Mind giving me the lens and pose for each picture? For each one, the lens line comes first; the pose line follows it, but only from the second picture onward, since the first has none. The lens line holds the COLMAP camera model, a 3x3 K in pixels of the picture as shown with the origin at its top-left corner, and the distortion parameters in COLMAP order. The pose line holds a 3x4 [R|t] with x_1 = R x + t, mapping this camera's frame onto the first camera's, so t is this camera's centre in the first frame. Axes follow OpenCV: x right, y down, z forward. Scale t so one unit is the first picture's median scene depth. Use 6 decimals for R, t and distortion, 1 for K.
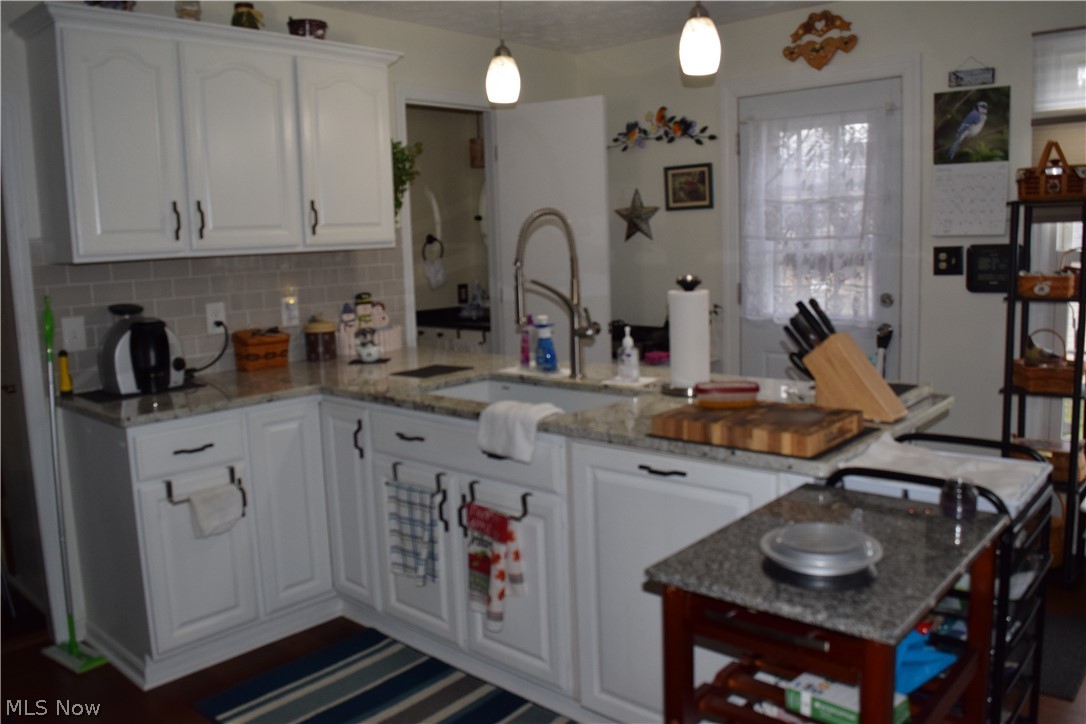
lens RADIAL K [[851.7, 0, 542.3], [0, 851.7, 349.8], [0, 0, 1]] dist [-0.080516, 0.002692]
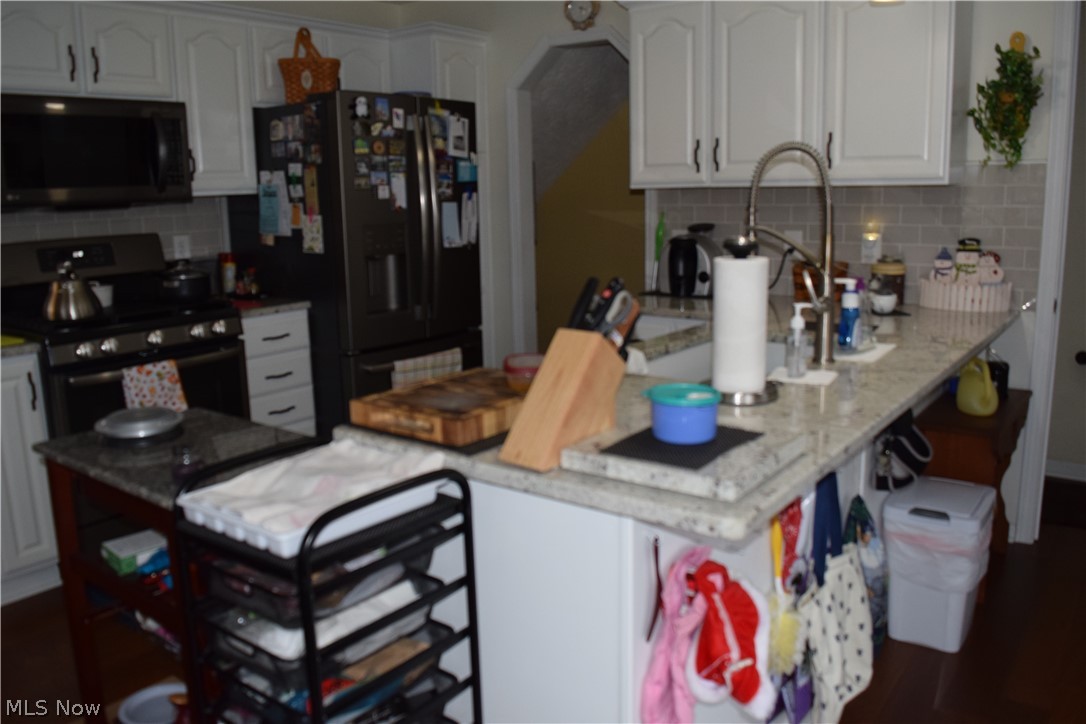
lens RADIAL K [[851.7, 0, 542.3], [0, 851.7, 349.8], [0, 0, 1]] dist [-0.080516, 0.002692]
pose [[0.074590, 0.215958, -0.973549, 0.592958], [-0.112423, 0.971866, 0.206971, -0.084692], [0.990857, 0.094012, 0.096770, 0.528615]]
